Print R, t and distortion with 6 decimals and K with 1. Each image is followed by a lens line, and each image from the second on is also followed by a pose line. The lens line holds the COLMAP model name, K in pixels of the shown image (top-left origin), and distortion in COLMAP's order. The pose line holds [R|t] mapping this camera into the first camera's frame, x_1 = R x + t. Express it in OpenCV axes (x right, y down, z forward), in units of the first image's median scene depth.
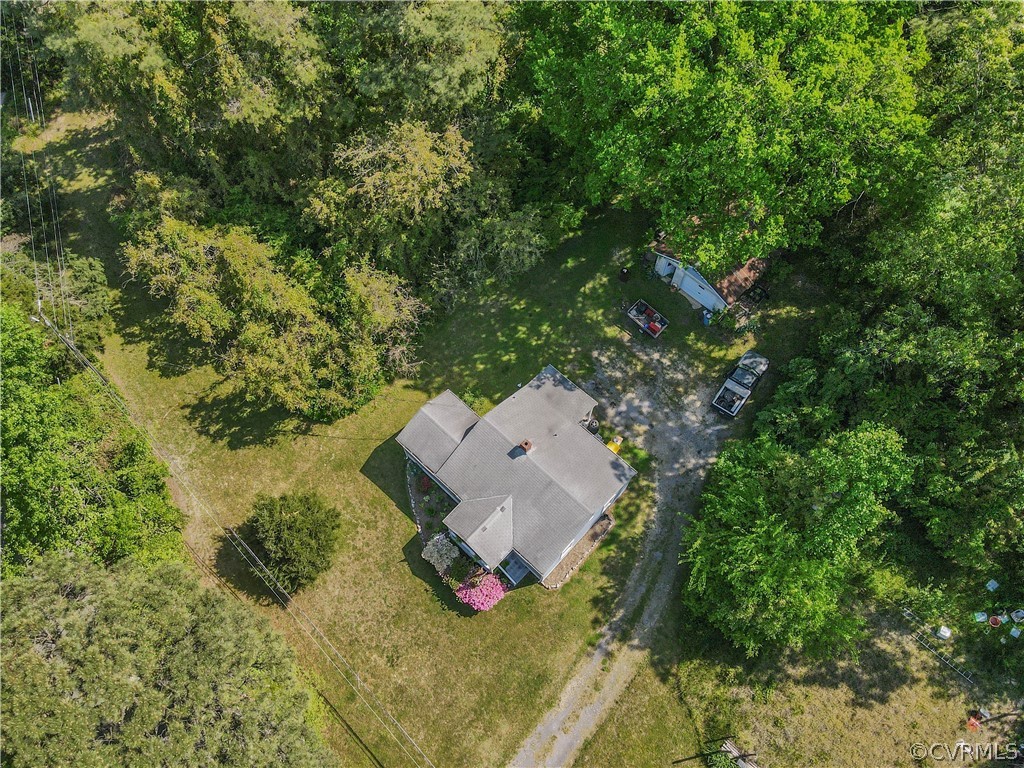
lens RADIAL K [[754.4, 0, 506.0], [0, 754.4, 392.5], [0, 0, 1]] dist [0.008091, 0.014157]
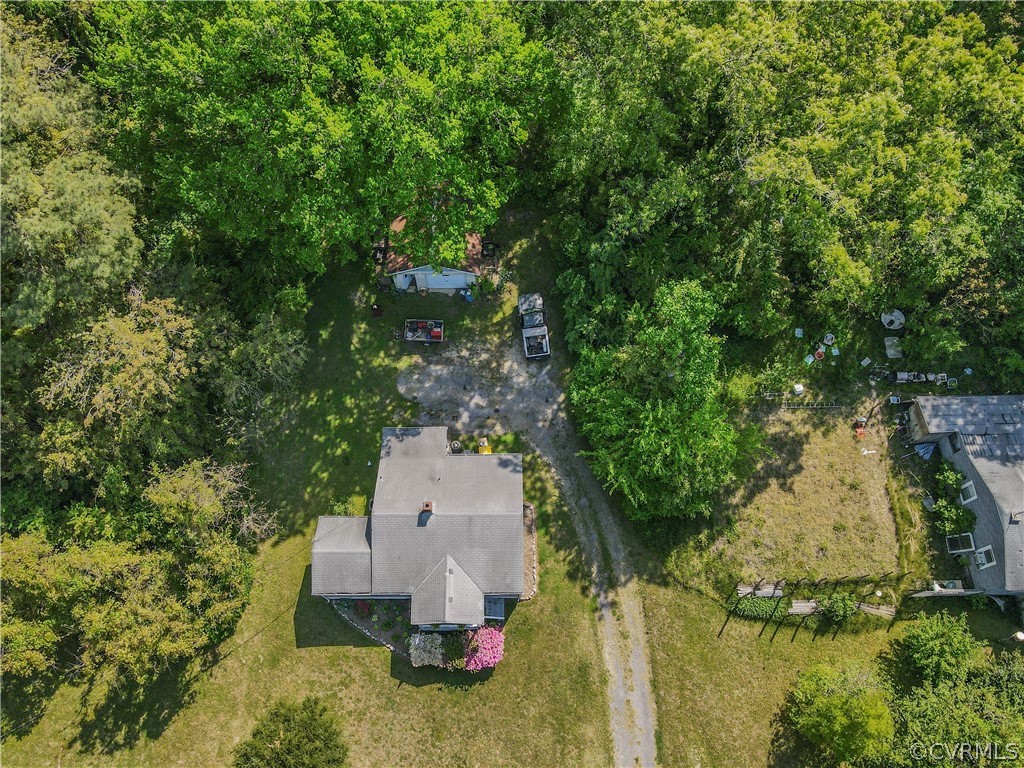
lens RADIAL K [[754.4, 0, 507.7], [0, 754.4, 390.0], [0, 0, 1]] dist [0.008091, 0.014157]
pose [[0.723720, -0.626041, 0.290348, -0.083220], [0.626421, 0.772488, 0.104208, -0.079823], [-0.289529, 0.106463, 0.951230, 0.014557]]
